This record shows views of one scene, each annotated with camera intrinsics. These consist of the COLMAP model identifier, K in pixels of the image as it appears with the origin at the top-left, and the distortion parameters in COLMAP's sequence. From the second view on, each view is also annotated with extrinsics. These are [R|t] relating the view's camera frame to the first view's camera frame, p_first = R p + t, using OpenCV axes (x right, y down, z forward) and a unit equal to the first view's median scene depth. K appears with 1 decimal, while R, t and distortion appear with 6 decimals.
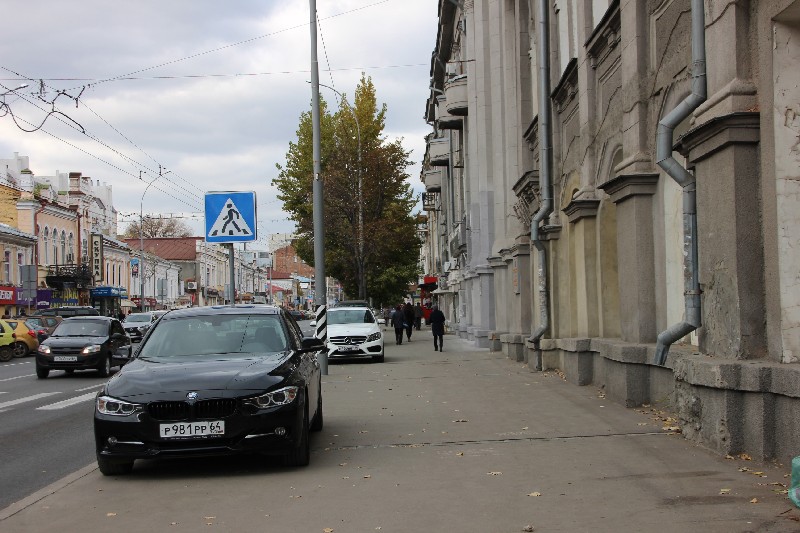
lens RADIAL K [[1172.3, 0, 401.4], [0, 1172.3, 265.9], [0, 0, 1]] dist [-0.023927, 0.000000]
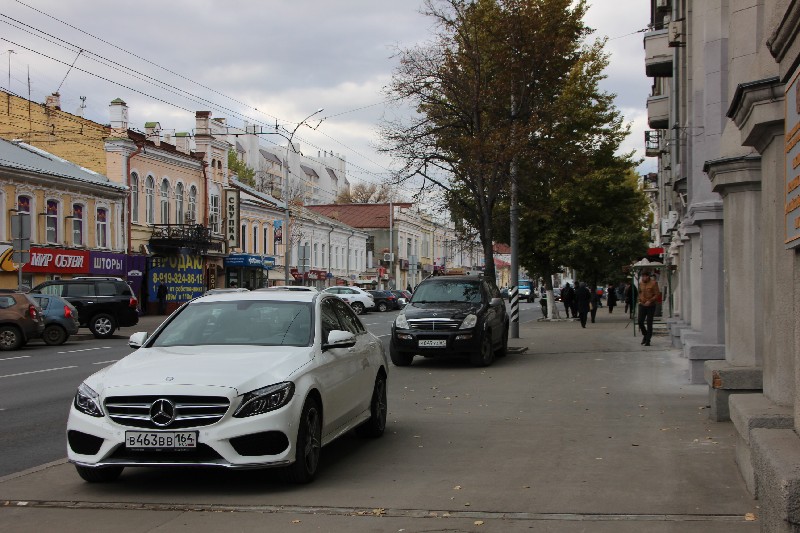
lens RADIAL K [[1172.3, 0, 396.8], [0, 1172.3, 269.8], [0, 0, 1]] dist [-0.023927, 0.000000]
pose [[0.977105, 0.017391, -0.212046, 0.024130], [-0.012399, 0.999614, 0.024846, 0.007793], [0.212396, -0.021648, 0.976944, 0.261166]]
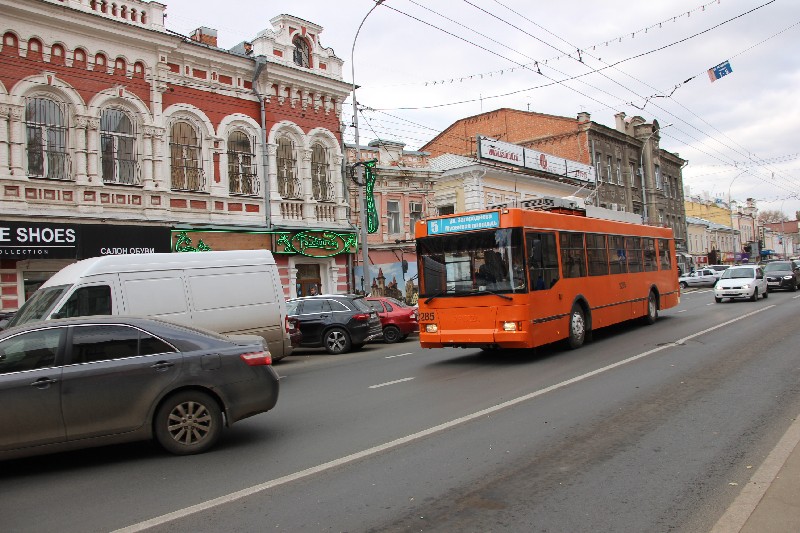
lens RADIAL K [[665.2, 0, 402.1], [0, 665.2, 279.2], [0, 0, 1]] dist [-0.107303, -0.002789]
pose [[0.770902, -0.040641, -0.635656, -0.027297], [0.077025, 0.996587, 0.029696, -0.016639], [0.632280, -0.071854, 0.771401, -0.349739]]
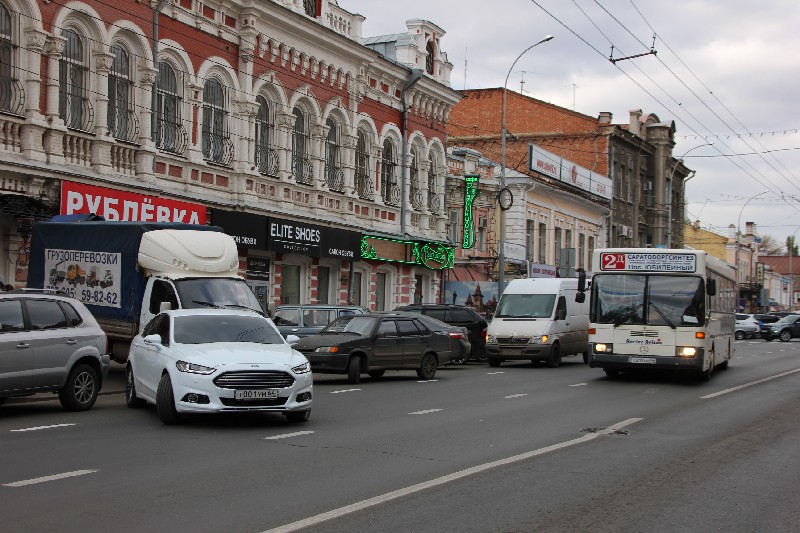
lens RADIAL K [[1227.0, 0, 399.2], [0, 1227.0, 263.8], [0, 0, 1]] dist [0.188548, 0.000000]
pose [[0.911155, 0.048599, -0.409189, -0.030911], [-0.045557, 0.998814, 0.017185, -0.034572], [0.409539, 0.002983, 0.912288, -0.711465]]
